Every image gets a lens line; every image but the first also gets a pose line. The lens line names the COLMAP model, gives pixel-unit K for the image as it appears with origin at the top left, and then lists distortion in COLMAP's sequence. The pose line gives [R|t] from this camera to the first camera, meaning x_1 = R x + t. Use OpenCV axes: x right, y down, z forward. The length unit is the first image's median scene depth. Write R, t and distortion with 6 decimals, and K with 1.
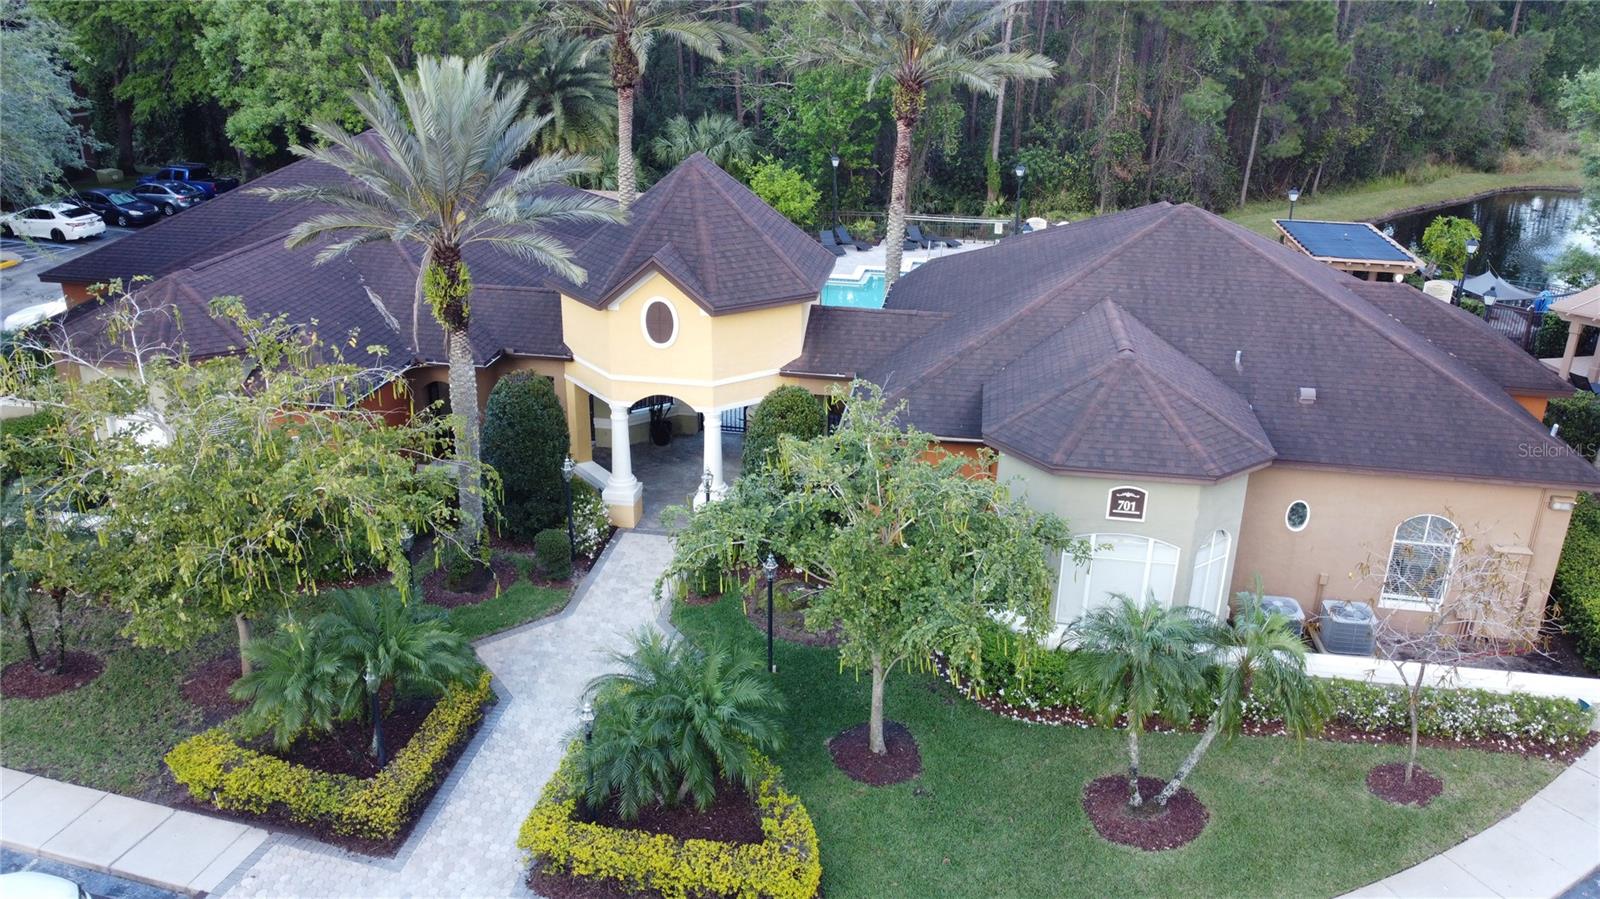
lens RADIAL K [[1213.7, 0, 800.0], [0, 1213.7, 449.5], [0, 0, 1]] dist [-0.001754, -0.000642]
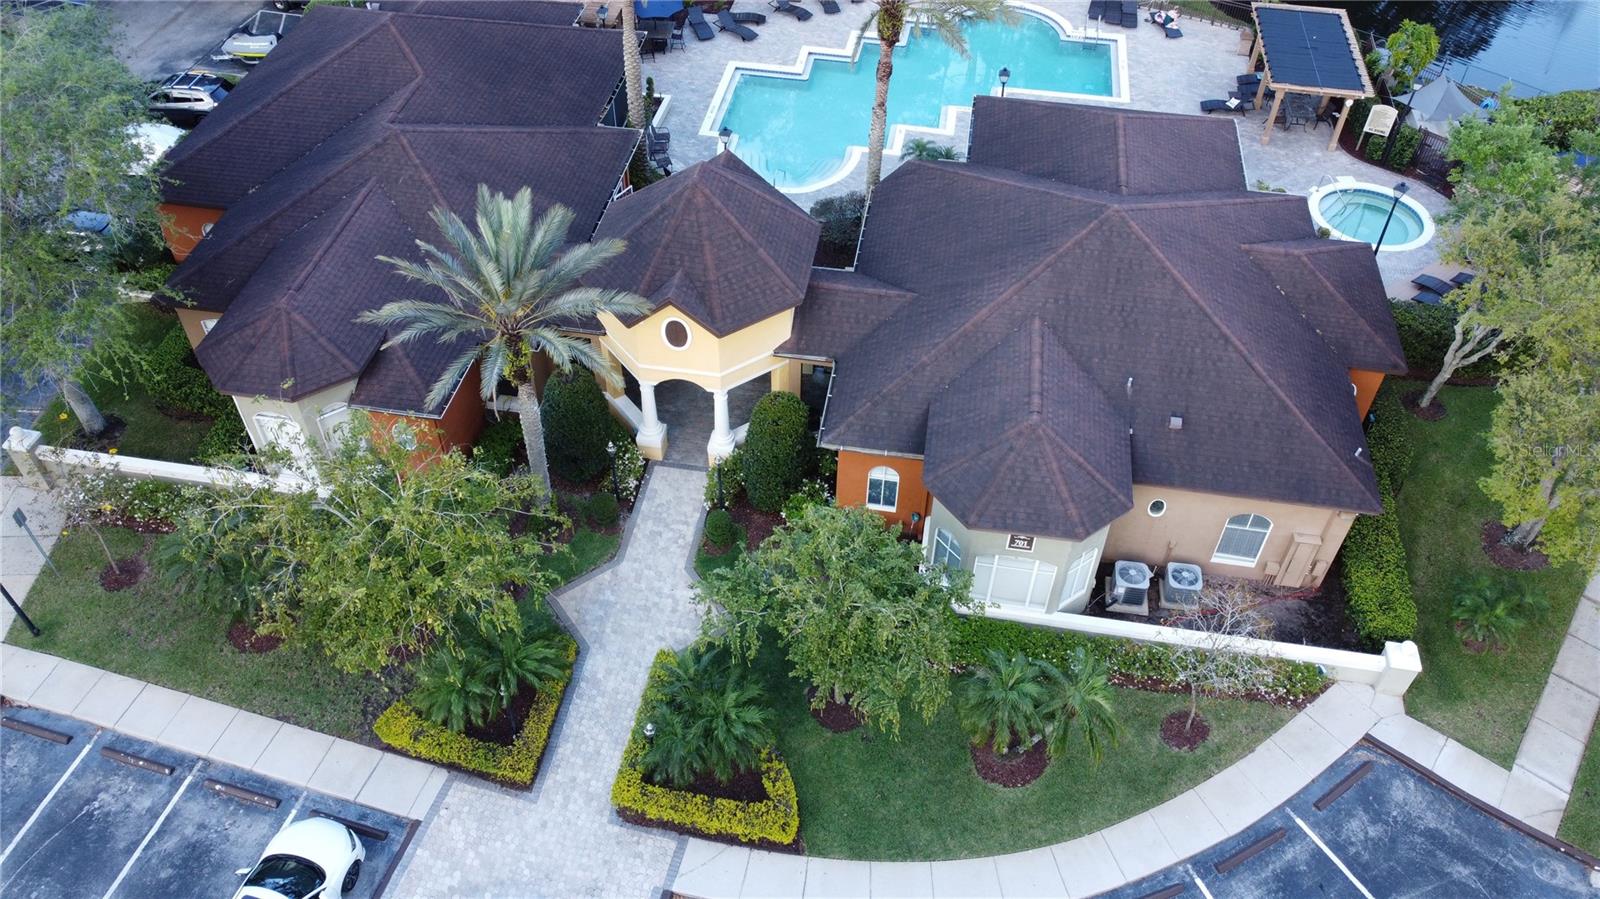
lens RADIAL K [[1213.7, 0, 800.0], [0, 1213.7, 449.5], [0, 0, 1]] dist [-0.001754, -0.000642]
pose [[0.999992, -0.000267, -0.004000, 0.020132], [0.001840, 0.917062, 0.398741, -0.596747], [0.003562, -0.398746, 0.917055, -0.233974]]
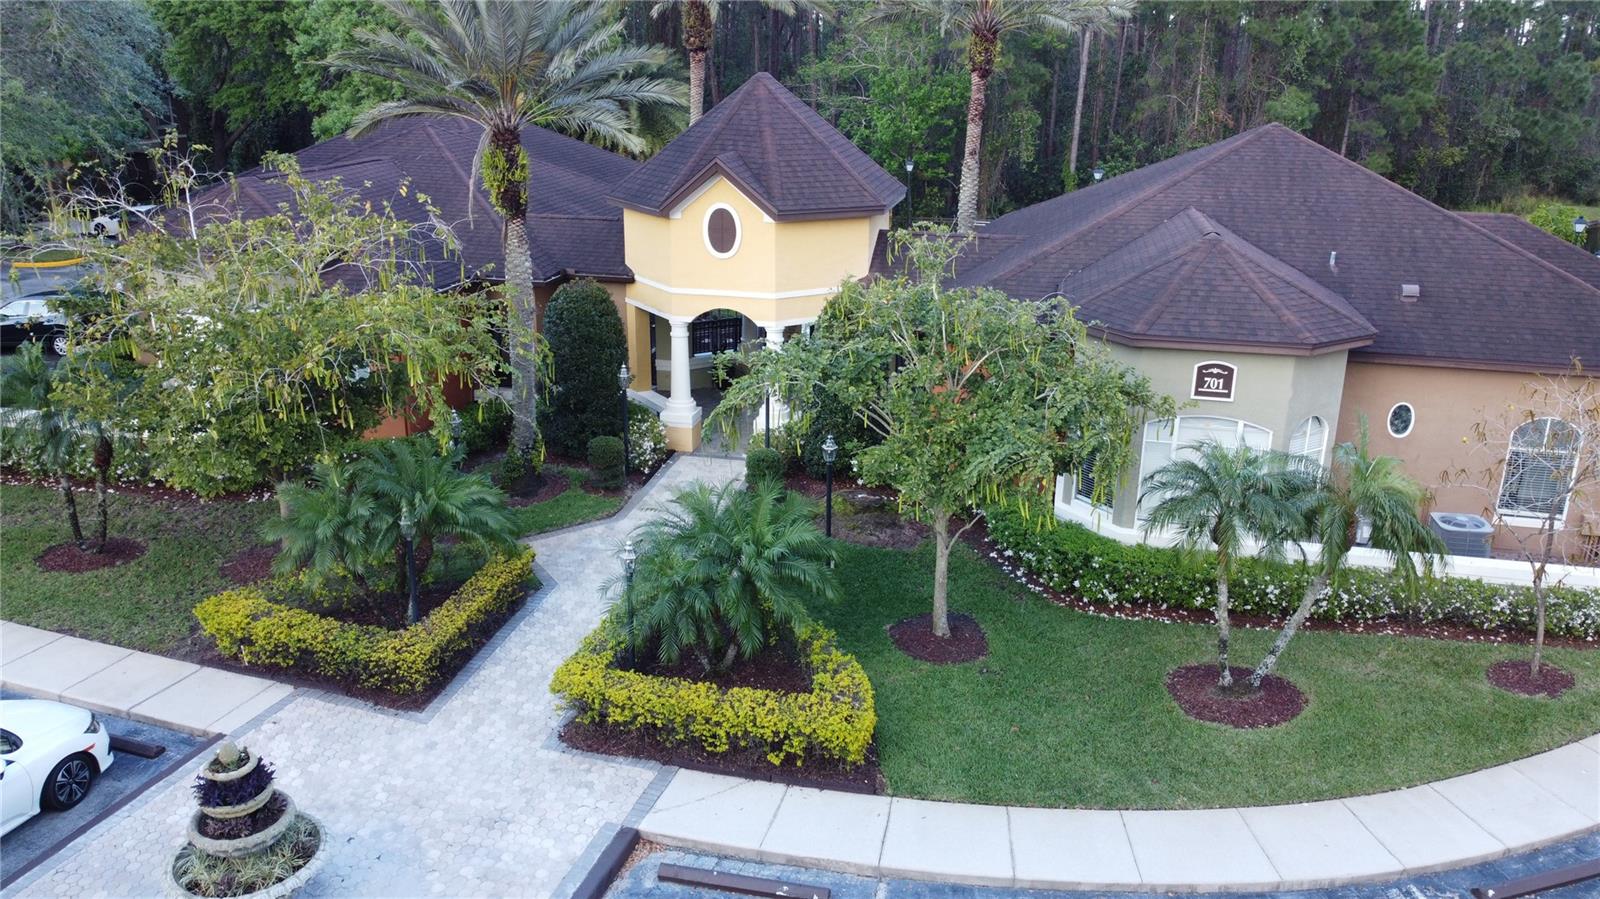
lens RADIAL K [[1213.7, 0, 800.0], [0, 1213.7, 449.5], [0, 0, 1]] dist [-0.001754, -0.000642]
pose [[0.998003, 0.014280, -0.061529, 0.010719], [-0.018236, 0.997770, -0.064210, 0.158943], [0.060475, 0.065203, 0.996038, 0.057023]]
